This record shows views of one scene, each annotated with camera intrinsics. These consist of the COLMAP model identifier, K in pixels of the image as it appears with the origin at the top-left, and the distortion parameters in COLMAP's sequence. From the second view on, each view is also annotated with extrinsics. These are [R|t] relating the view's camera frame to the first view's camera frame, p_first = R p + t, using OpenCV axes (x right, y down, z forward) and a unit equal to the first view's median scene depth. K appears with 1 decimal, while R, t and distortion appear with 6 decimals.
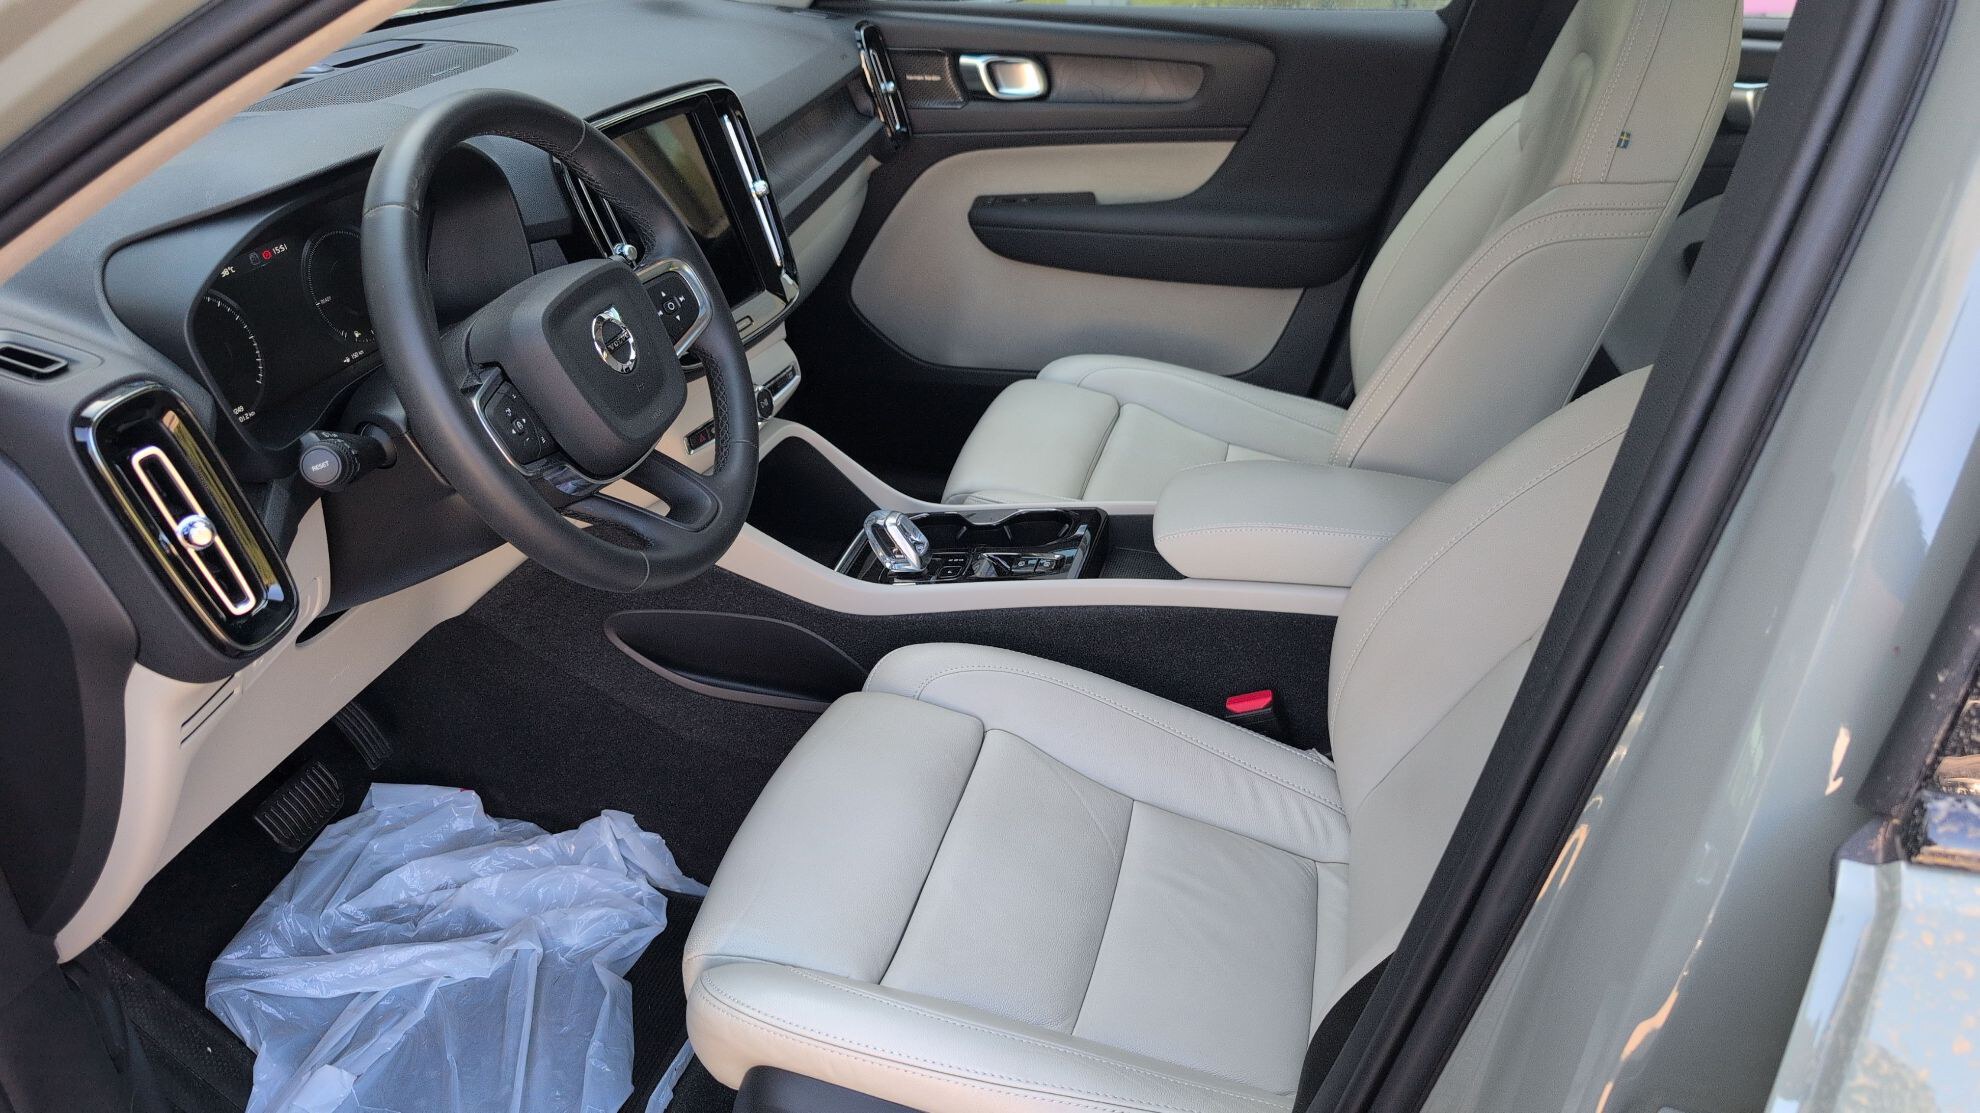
lens RADIAL K [[1471.3, 0, 960.8], [0, 1471.3, 541.9], [0, 0, 1]] dist [0.001969, -0.004630]
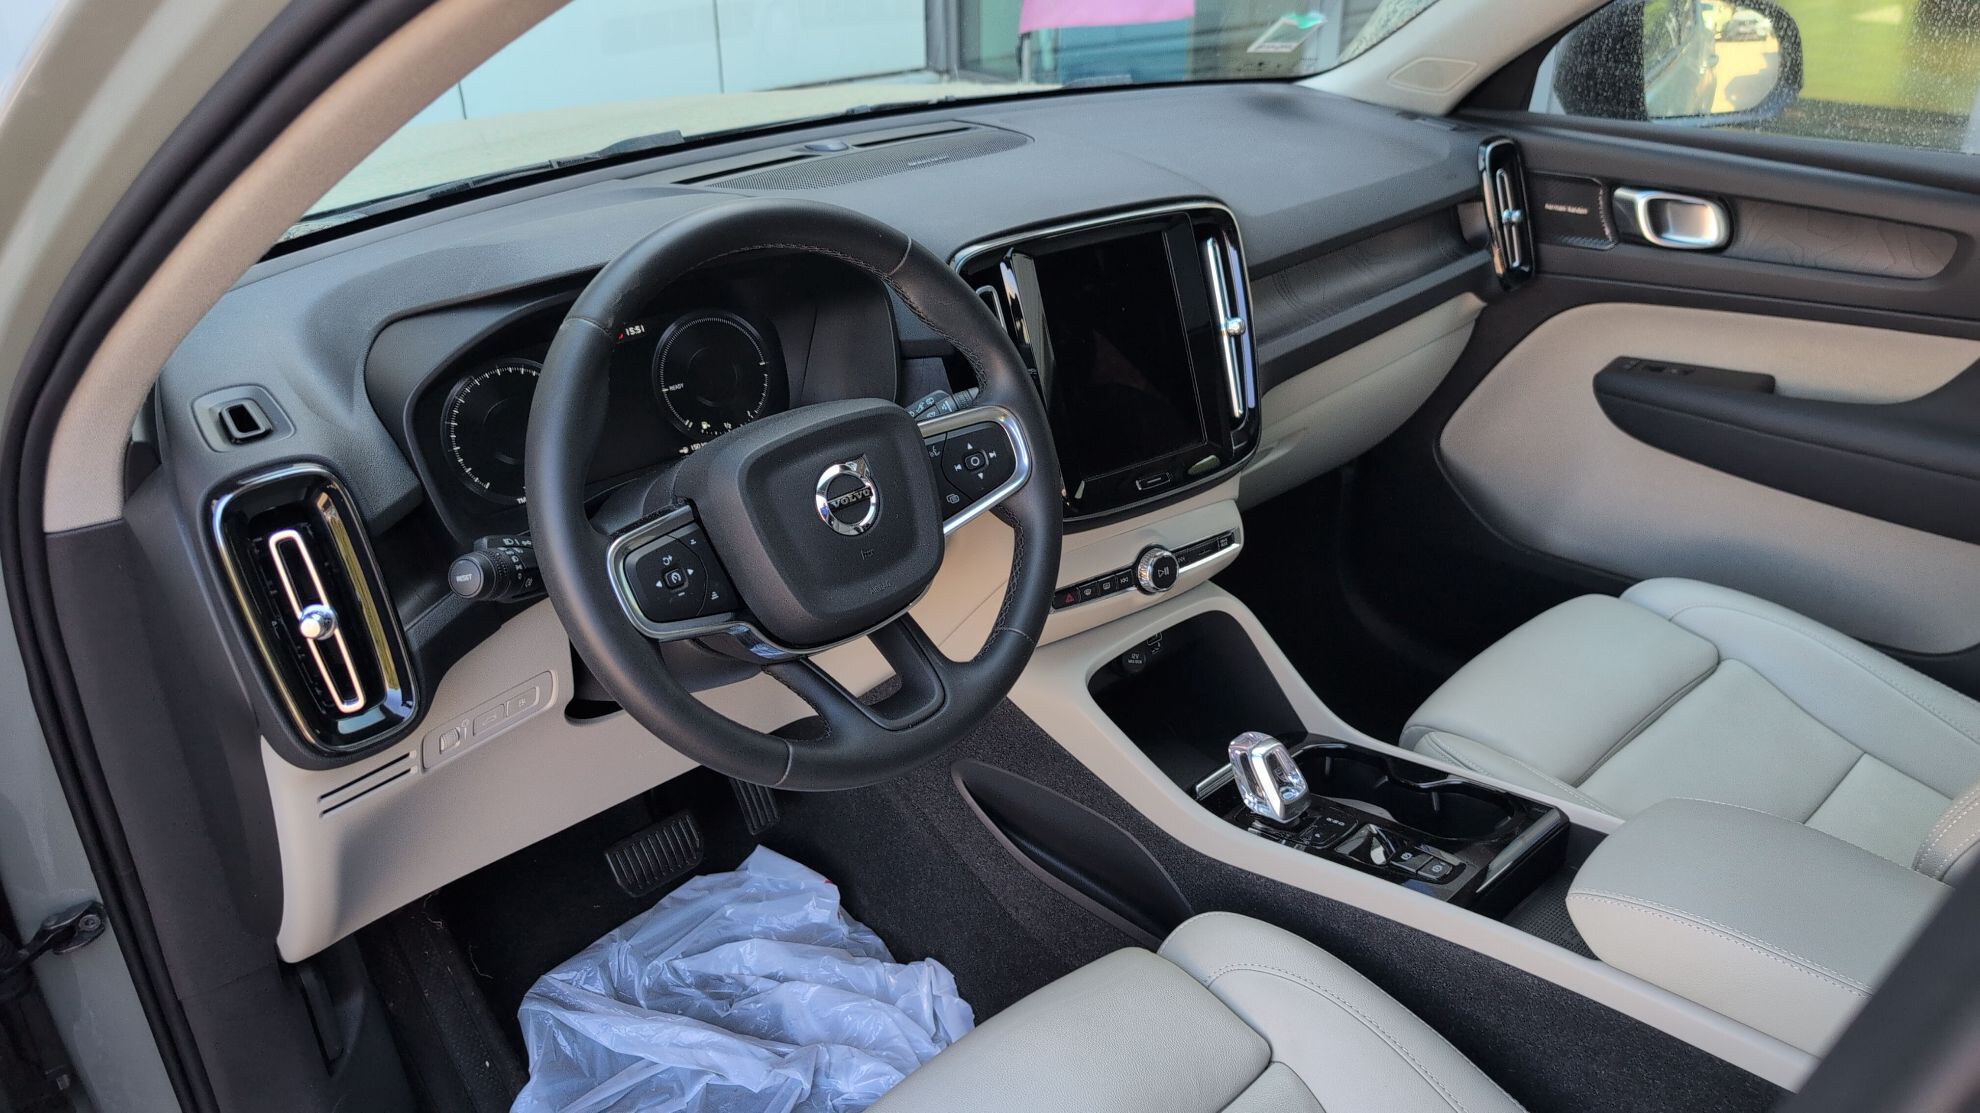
lens RADIAL K [[1471.3, 0, 960.8], [0, 1471.3, 541.9], [0, 0, 1]] dist [0.001969, -0.004630]
pose [[0.850285, 0.217803, -0.479142, 0.159091], [-0.236255, 0.971435, 0.022325, -0.095988], [0.470317, 0.094217, 0.877454, 0.179565]]
